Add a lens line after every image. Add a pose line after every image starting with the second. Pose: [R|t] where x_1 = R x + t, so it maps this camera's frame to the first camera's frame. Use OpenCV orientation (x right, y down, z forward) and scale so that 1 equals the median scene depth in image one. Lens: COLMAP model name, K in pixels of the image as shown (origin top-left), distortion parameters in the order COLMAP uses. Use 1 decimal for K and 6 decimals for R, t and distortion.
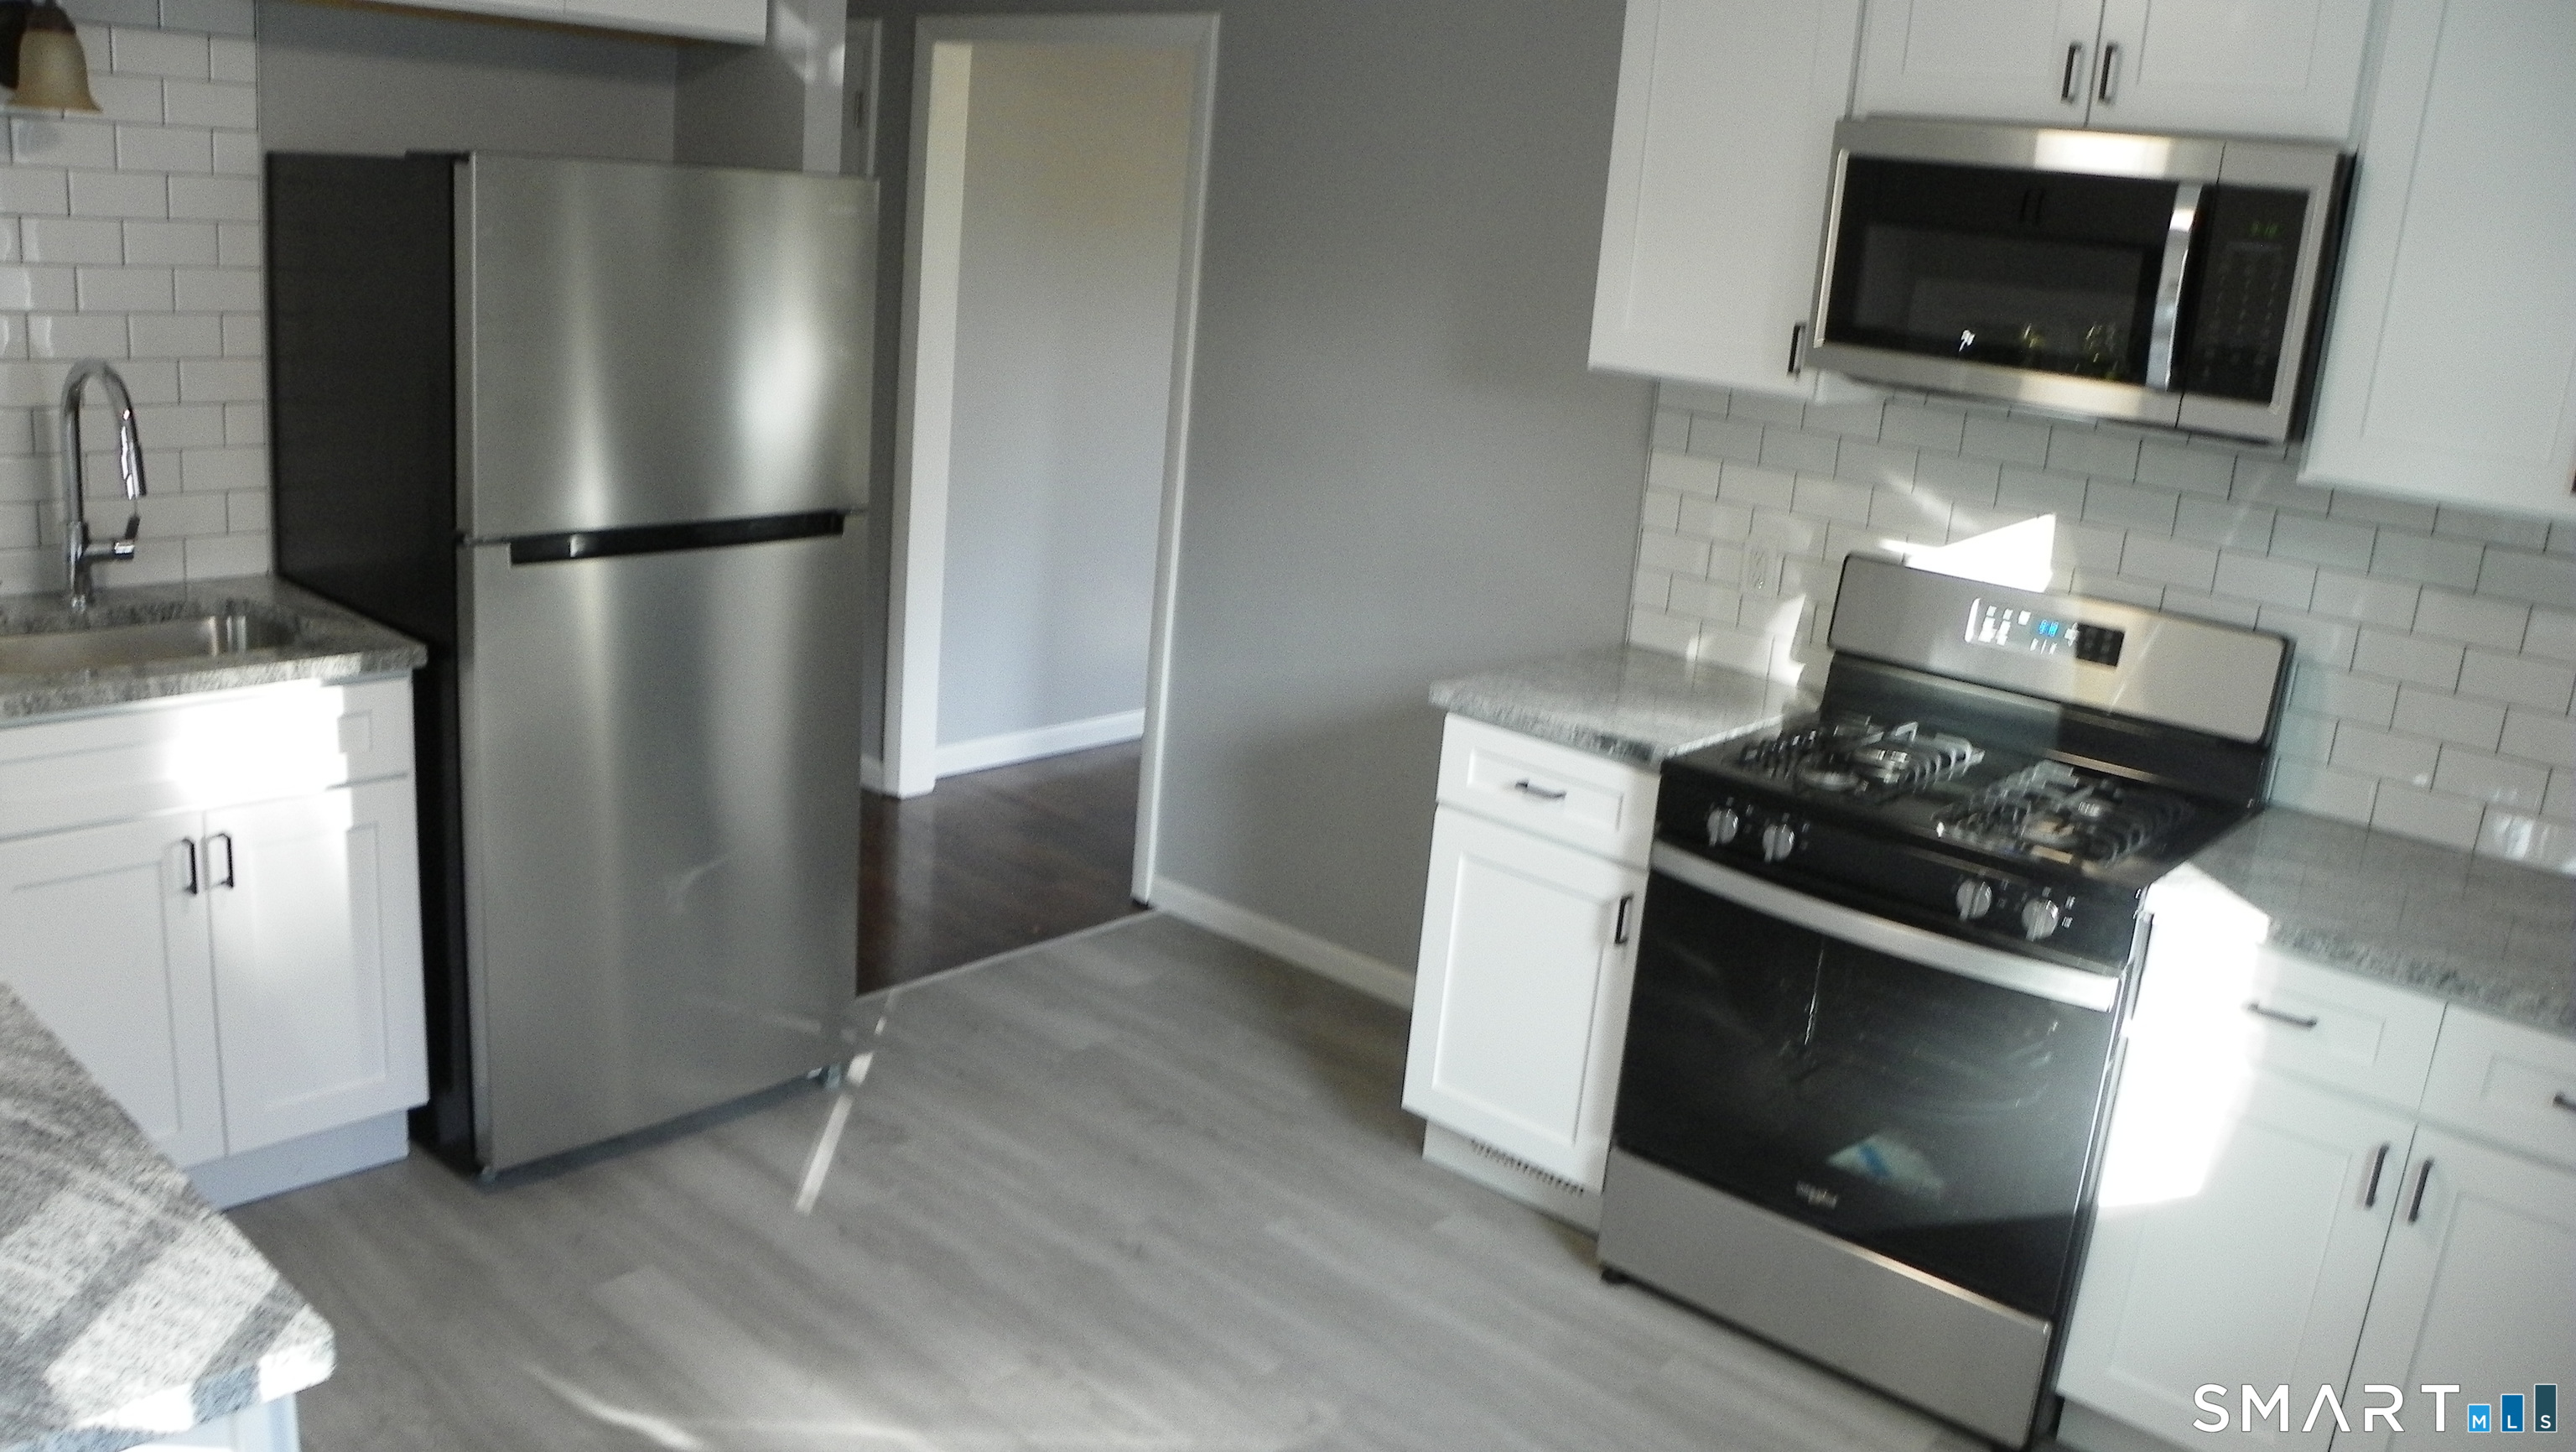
lens RADIAL K [[1969.4, 0, 1291.8], [0, 1969.4, 734.6], [0, 0, 1]] dist [-0.147343, 0.083261]
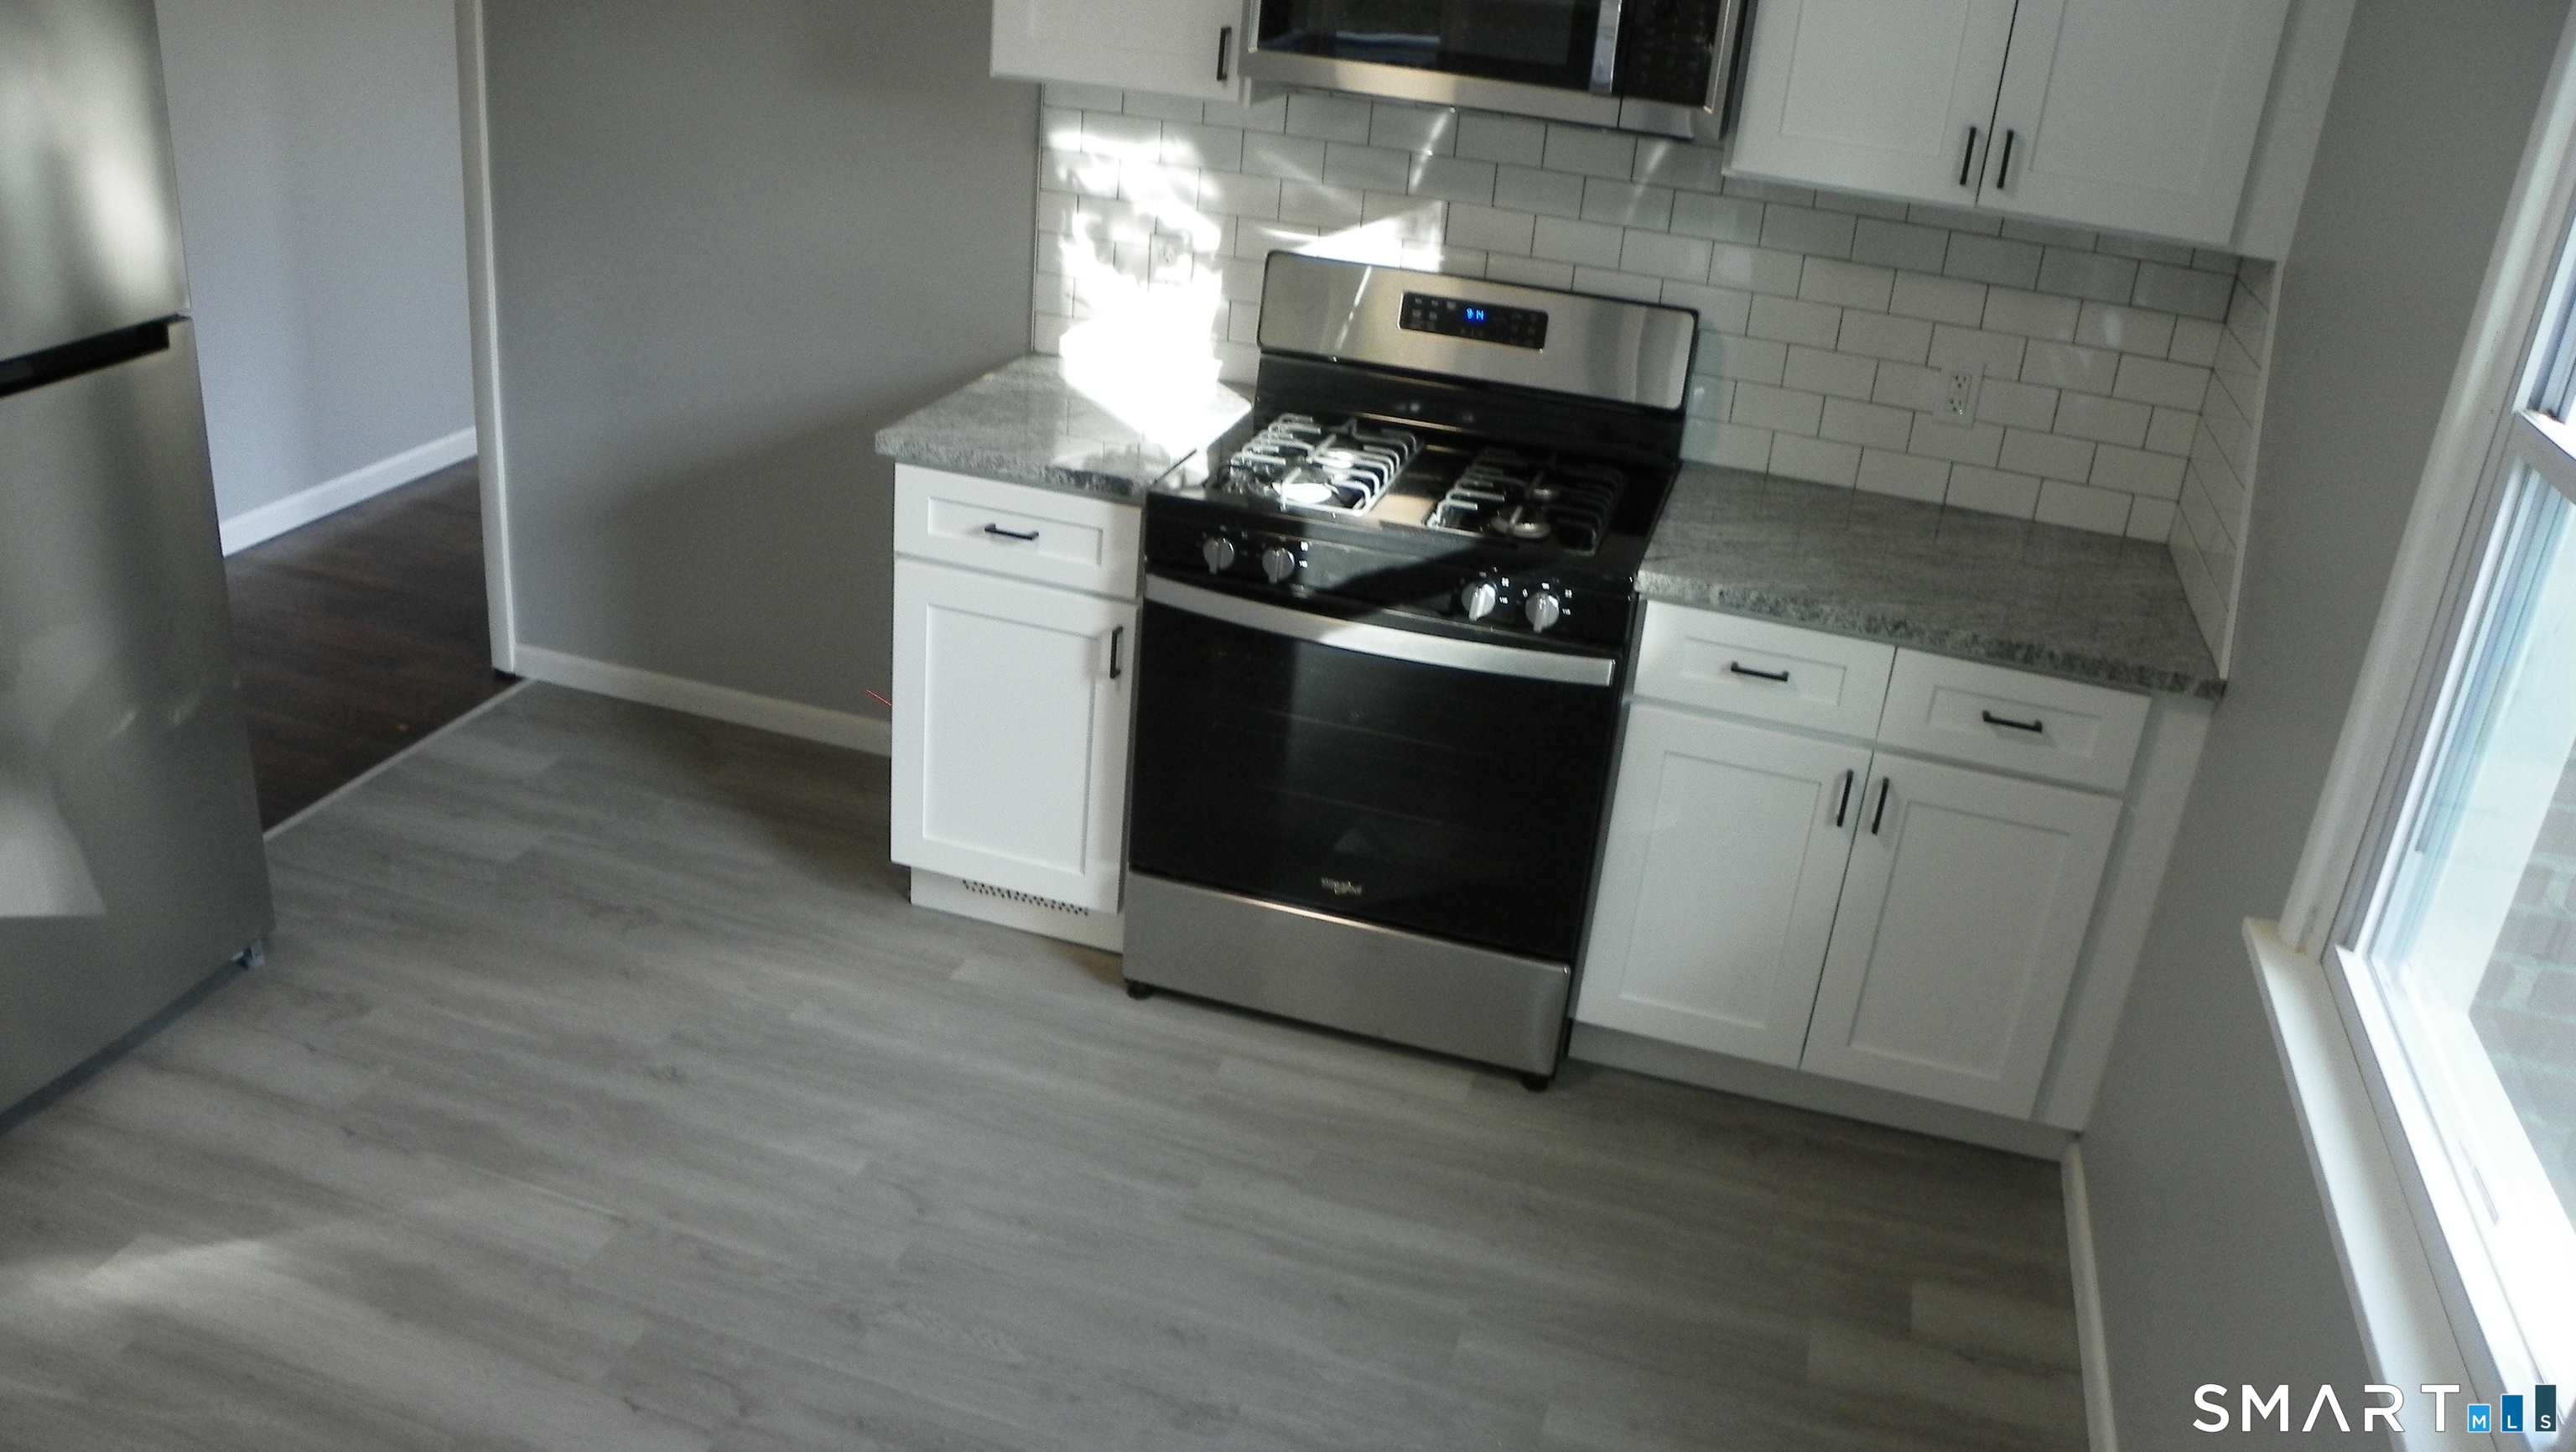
lens RADIAL K [[1969.4, 0, 1278.7], [0, 1969.4, 739.8], [0, 0, 1]] dist [-0.147343, 0.083261]
pose [[0.908226, -0.179585, 0.377987, -0.139587], [0.097363, 0.969133, 0.226500, -0.079884], [-0.406995, -0.168911, 0.897677, 0.057223]]
